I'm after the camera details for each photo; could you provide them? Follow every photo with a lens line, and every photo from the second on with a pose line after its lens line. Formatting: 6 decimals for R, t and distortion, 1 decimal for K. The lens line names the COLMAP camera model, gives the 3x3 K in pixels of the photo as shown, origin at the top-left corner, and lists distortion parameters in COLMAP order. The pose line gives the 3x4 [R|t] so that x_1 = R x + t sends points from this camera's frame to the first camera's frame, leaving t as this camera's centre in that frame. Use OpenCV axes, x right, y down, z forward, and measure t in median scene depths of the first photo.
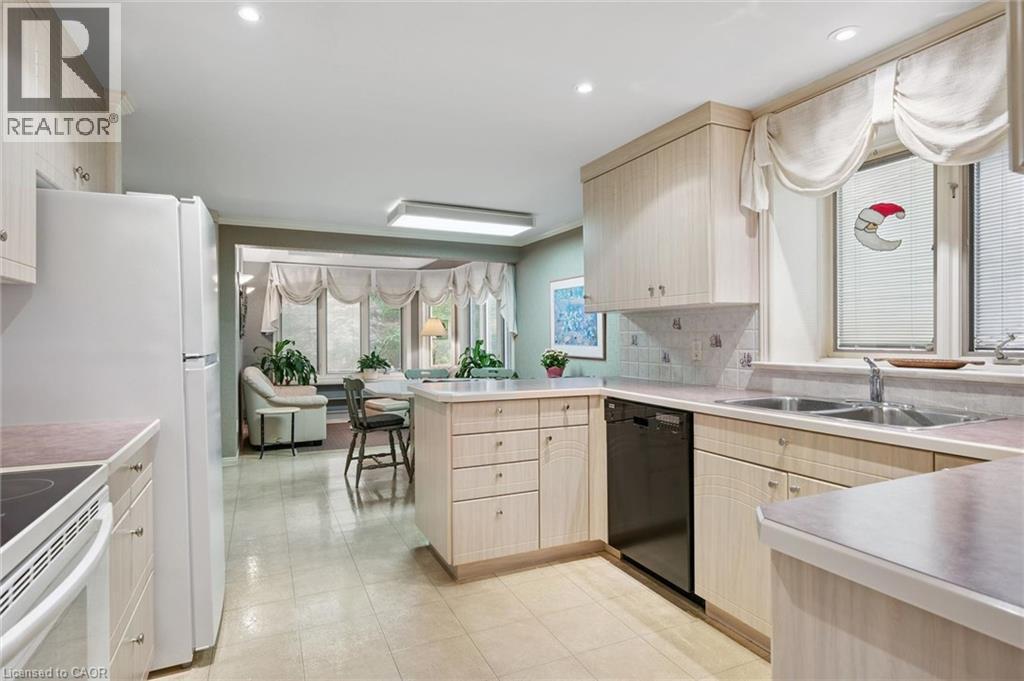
lens RADIAL K [[540.5, 0, 512.1], [0, 540.5, 347.9], [0, 0, 1]] dist [-0.000731, -0.000039]
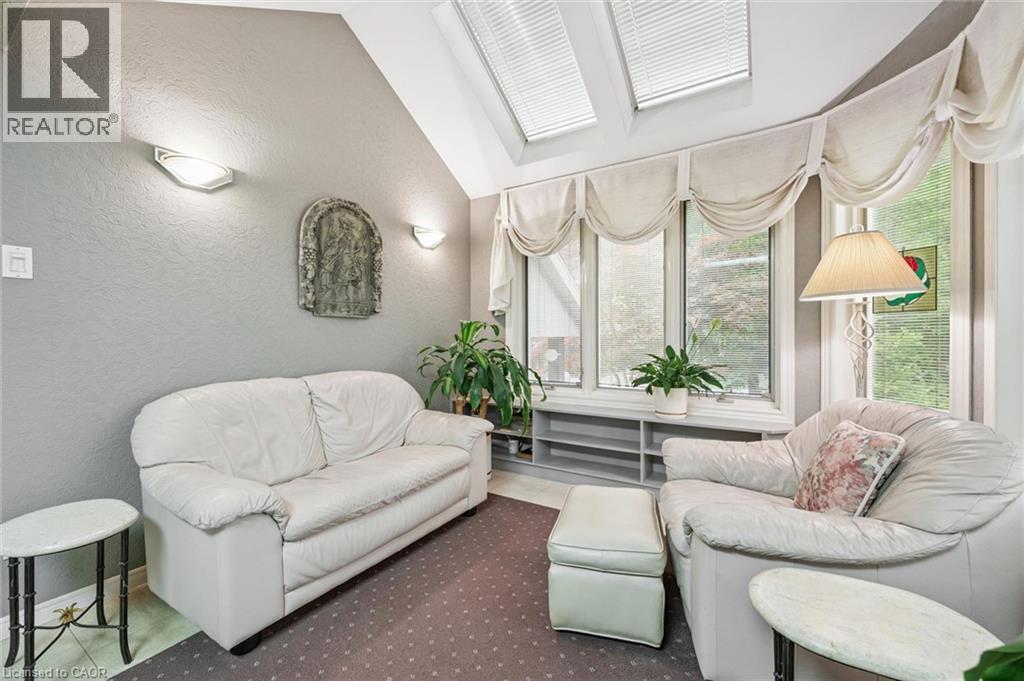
lens RADIAL K [[410.0, 0, 512.0], [0, 410.0, 340.5], [0, 0, 1]] dist [-0.000756, -0.000217]
pose [[0.540080, 0.004141, -0.841604, -0.068285], [-0.016682, 0.999844, -0.005785, 0.006833], [0.841448, 0.017164, 0.540065, 0.825926]]
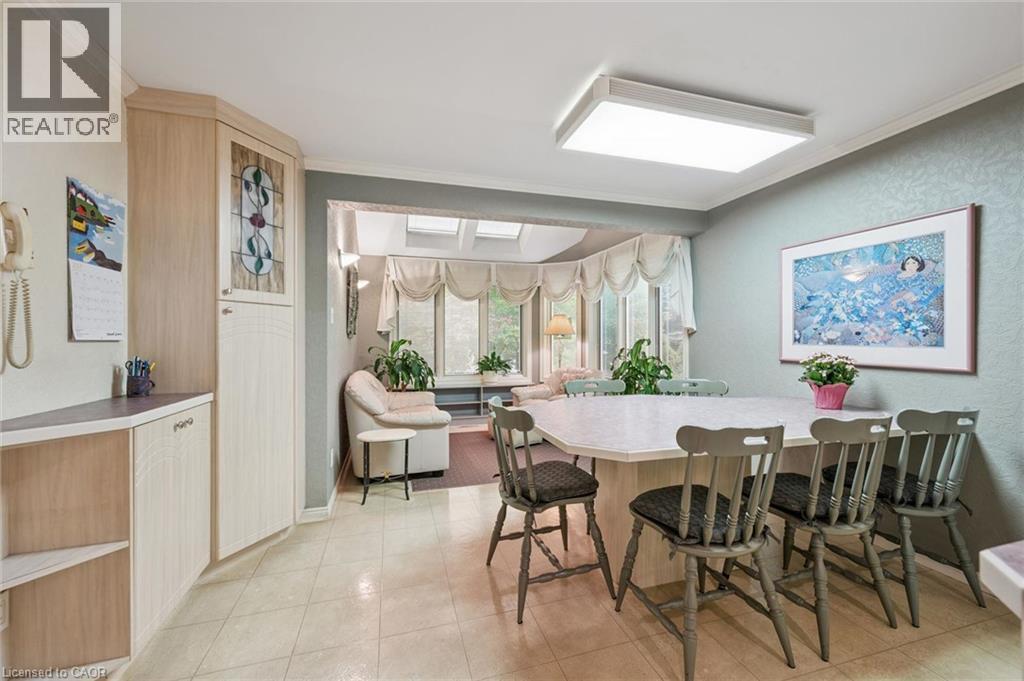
lens RADIAL K [[410.0, 0, 512.0], [0, 410.0, 340.5], [0, 0, 1]] dist [-0.000756, -0.000217]
pose [[0.989145, -0.000929, -0.146941, -0.140781], [-0.001455, 0.999869, -0.016111, -0.001997], [0.146936, 0.016150, 0.989014, 0.360869]]
